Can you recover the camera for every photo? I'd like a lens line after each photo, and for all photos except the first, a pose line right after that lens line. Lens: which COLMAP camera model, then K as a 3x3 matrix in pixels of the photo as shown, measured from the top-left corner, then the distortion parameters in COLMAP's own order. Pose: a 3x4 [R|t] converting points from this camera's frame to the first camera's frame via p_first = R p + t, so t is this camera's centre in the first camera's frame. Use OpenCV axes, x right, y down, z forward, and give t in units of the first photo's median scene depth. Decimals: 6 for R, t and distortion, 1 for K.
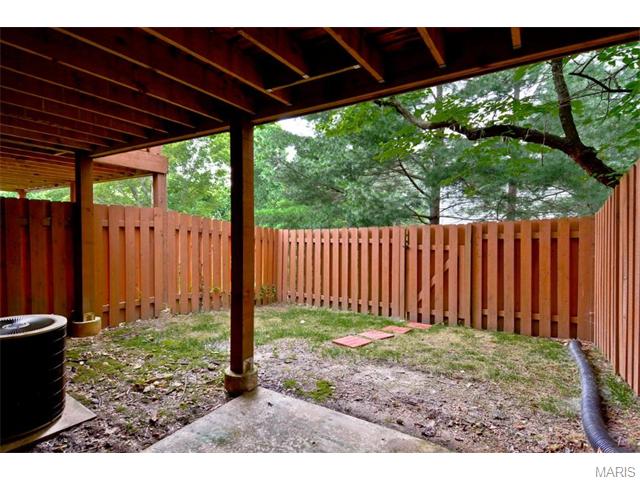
lens RADIAL K [[340.3, 0, 323.6], [0, 340.3, 239.5], [0, 0, 1]] dist [0.042510, 0.000075]
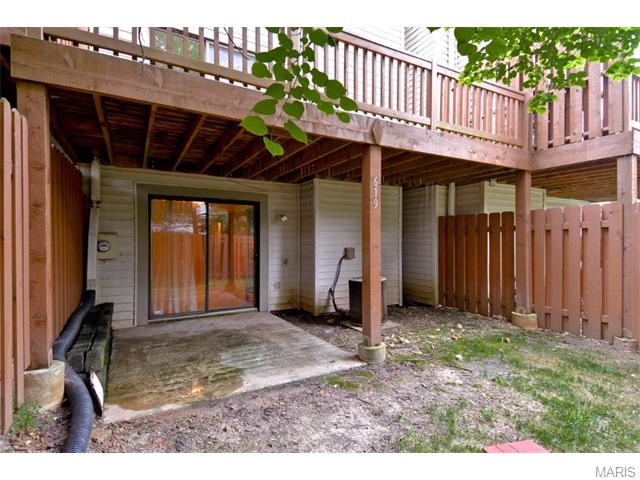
lens RADIAL K [[340.3, 0, 323.1], [0, 340.3, 242.4], [0, 0, 1]] dist [0.042510, 0.000075]
pose [[-0.481194, -0.000221, -0.876614, 0.860441], [-0.013147, 0.999889, 0.006965, 0.003214], [0.876516, 0.014876, -0.481143, 1.340592]]
